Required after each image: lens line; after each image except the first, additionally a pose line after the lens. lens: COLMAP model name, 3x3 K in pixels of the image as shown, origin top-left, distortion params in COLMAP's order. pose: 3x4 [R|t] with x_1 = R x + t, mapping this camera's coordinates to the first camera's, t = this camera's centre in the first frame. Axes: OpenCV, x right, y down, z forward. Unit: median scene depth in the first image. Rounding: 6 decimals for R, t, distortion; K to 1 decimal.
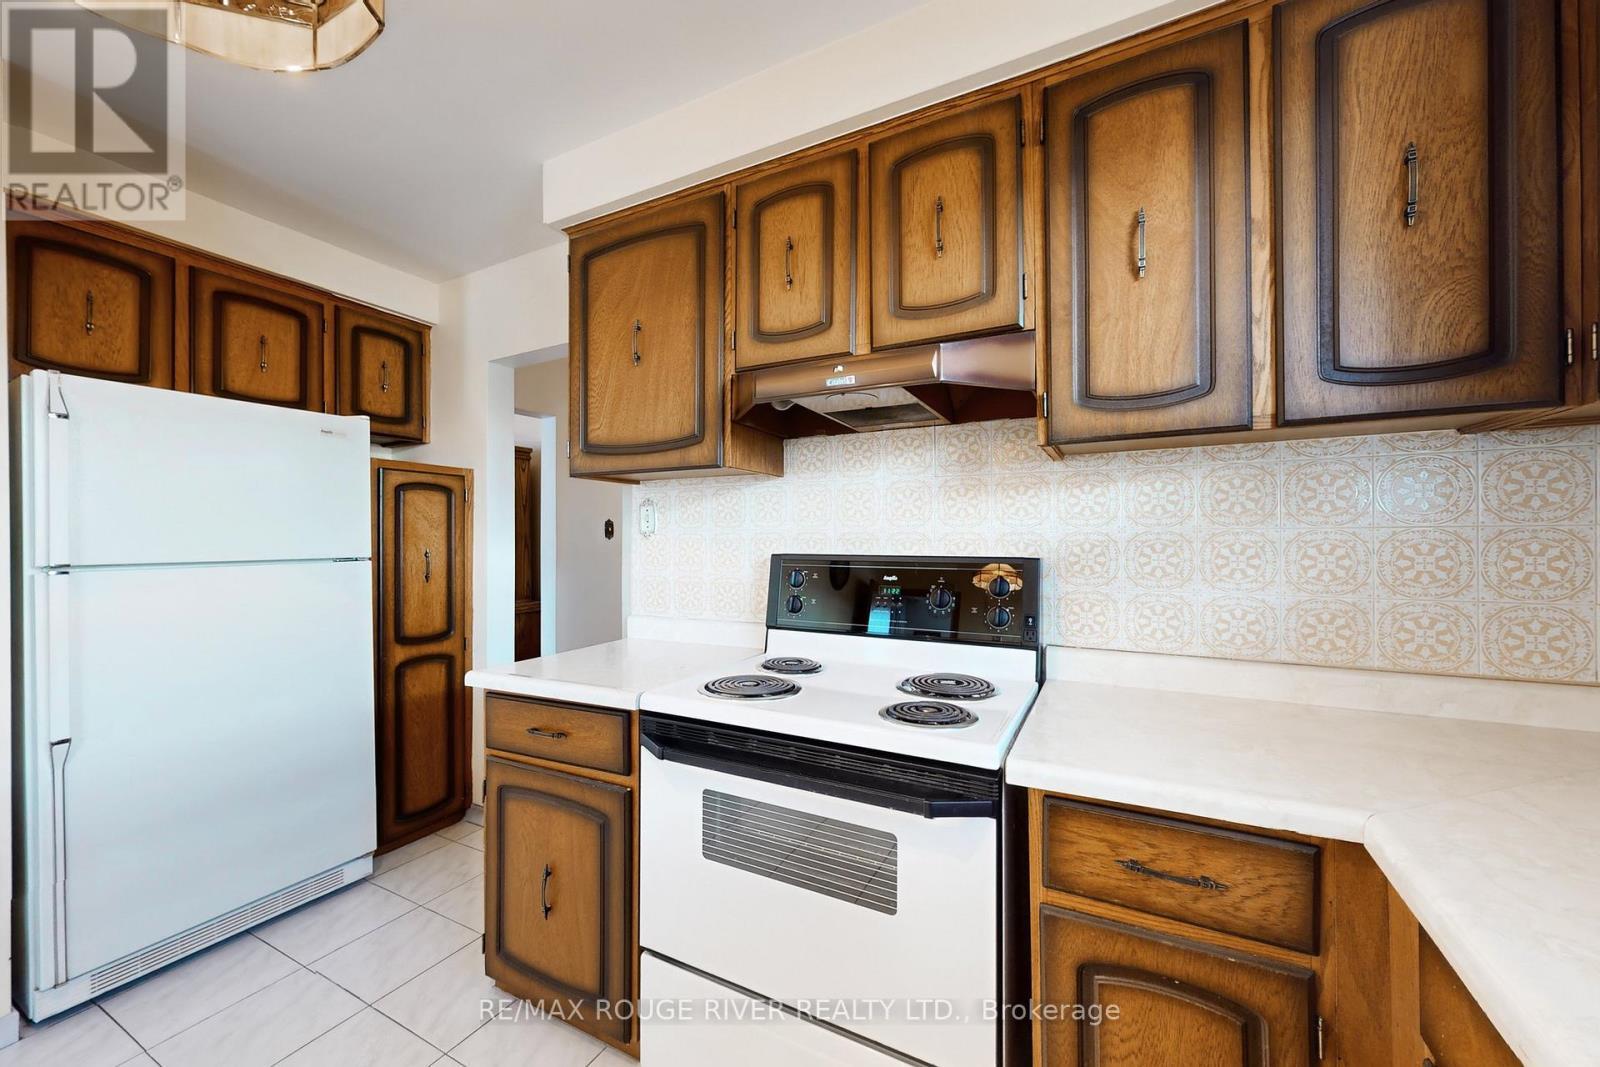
lens RADIAL K [[623.5, 0, 792.2], [0, 623.5, 534.7], [0, 0, 1]] dist [0.008403, -0.001299]
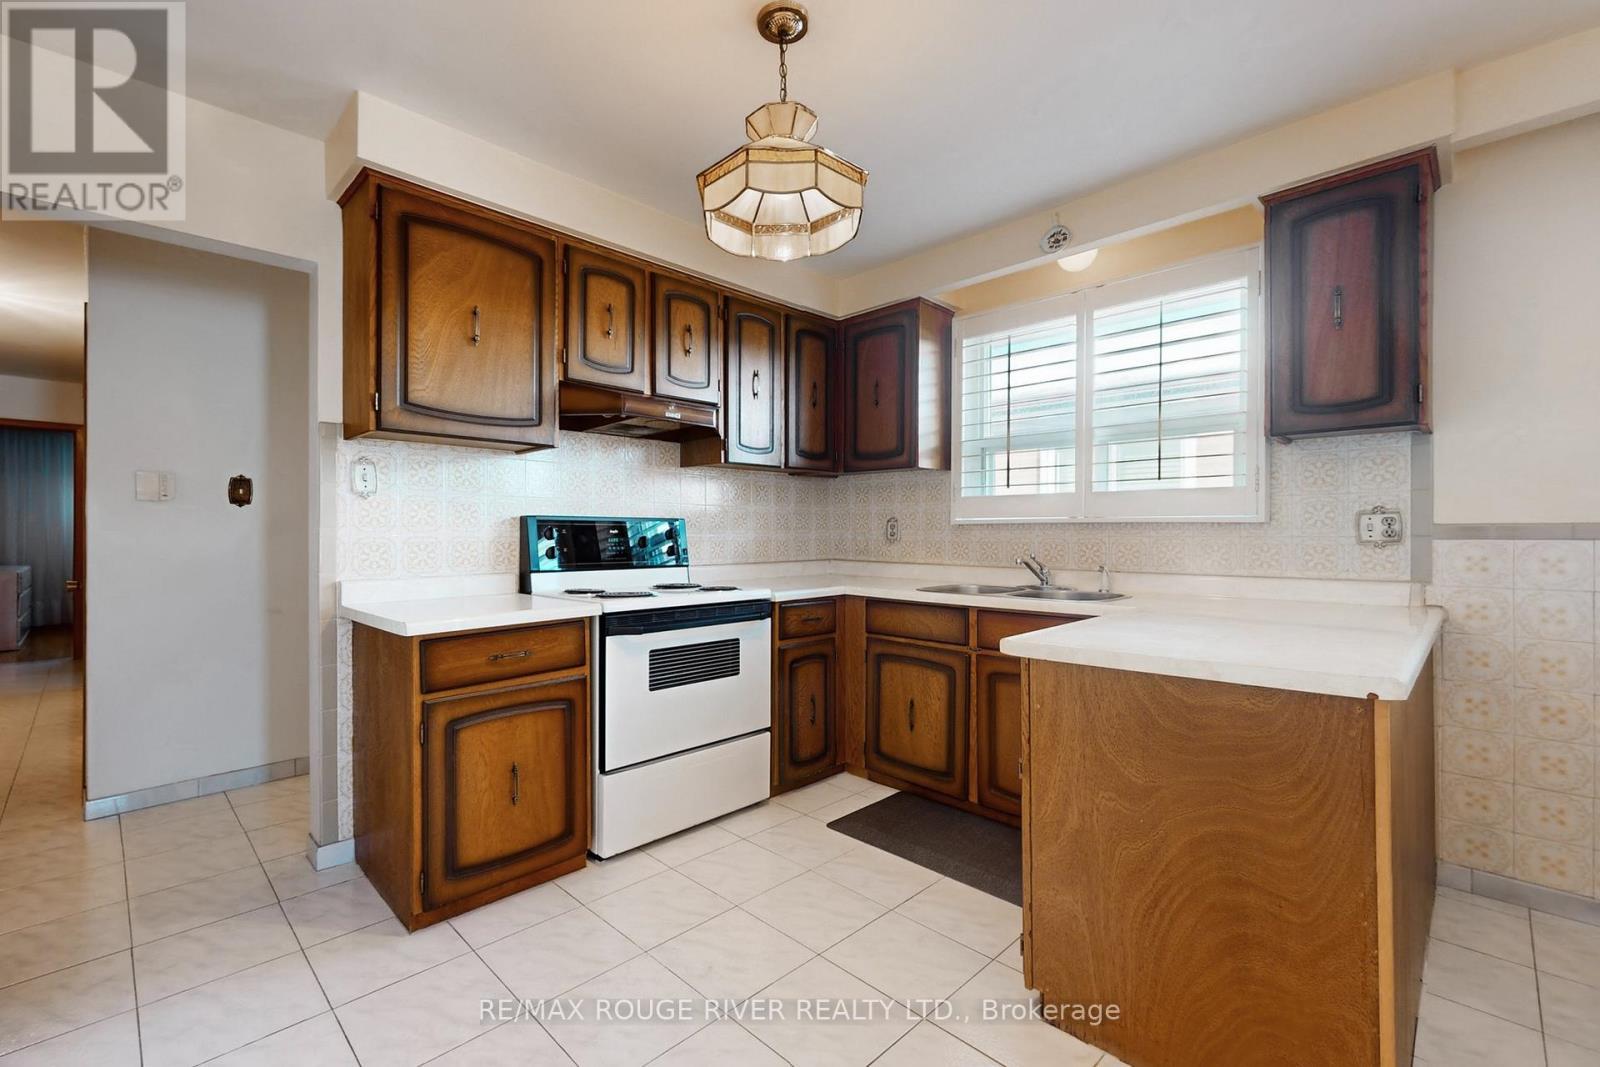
lens RADIAL K [[679.0, 0, 799.4], [0, 679.0, 530.4], [0, 0, 1]] dist [0.003873, 0.000375]
pose [[0.274220, 0.002372, 0.961664, -1.080886], [-0.006725, 0.999977, -0.000548, 0.052557], [-0.961644, -0.006317, 0.274229, 0.075505]]
